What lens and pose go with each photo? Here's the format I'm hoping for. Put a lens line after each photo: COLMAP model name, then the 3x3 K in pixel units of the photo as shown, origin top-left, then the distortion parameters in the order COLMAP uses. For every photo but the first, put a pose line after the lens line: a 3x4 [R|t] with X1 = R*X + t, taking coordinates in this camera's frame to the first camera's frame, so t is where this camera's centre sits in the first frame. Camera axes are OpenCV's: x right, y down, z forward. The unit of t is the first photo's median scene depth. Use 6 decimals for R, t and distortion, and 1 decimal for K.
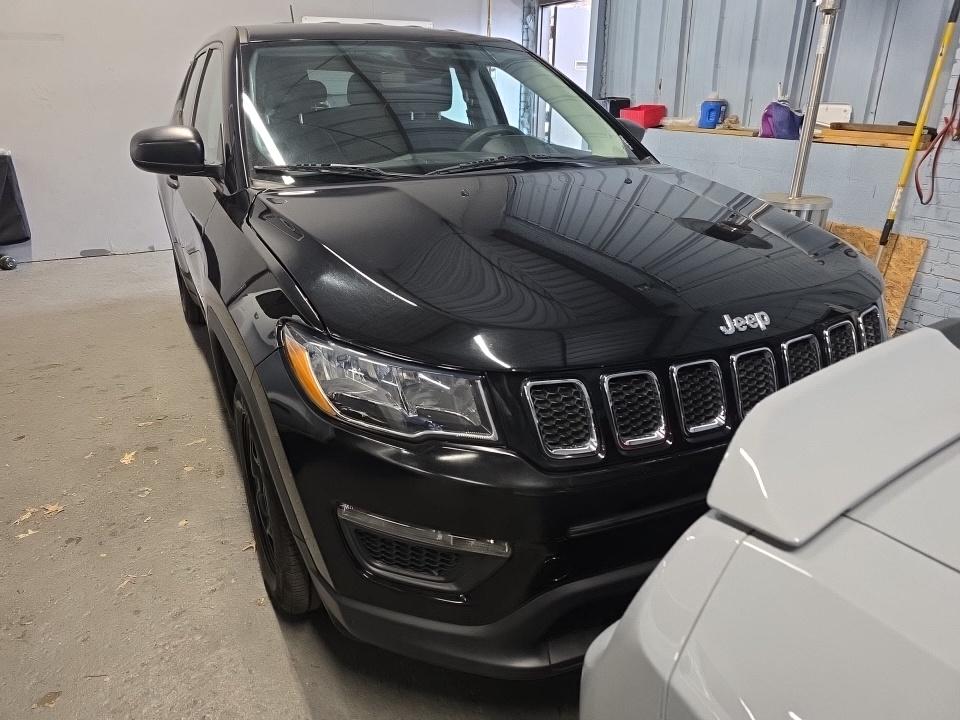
lens RADIAL K [[638.7, 0, 477.8], [0, 638.7, 340.8], [0, 0, 1]] dist [0.050700, -0.035180]
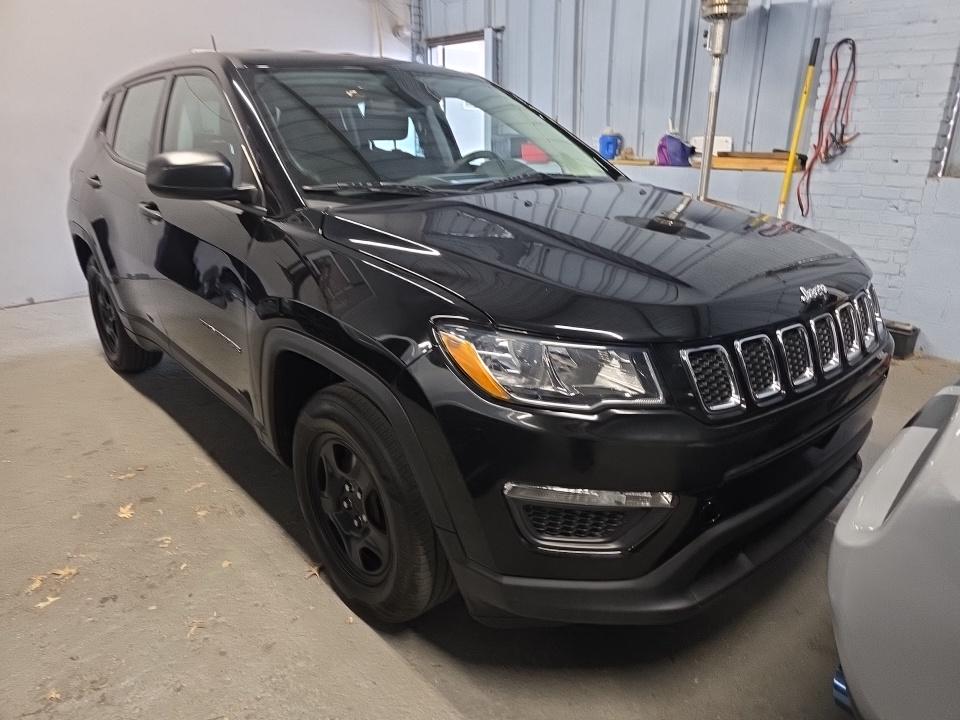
lens RADIAL K [[644.6, 0, 480.8], [0, 644.6, 359.5], [0, 0, 1]] dist [0.034318, -0.000646]
pose [[0.970652, -0.082955, 0.225728, -0.239878], [0.090860, 0.995554, -0.024838, 0.034222], [-0.222664, 0.044619, 0.973874, -0.024404]]
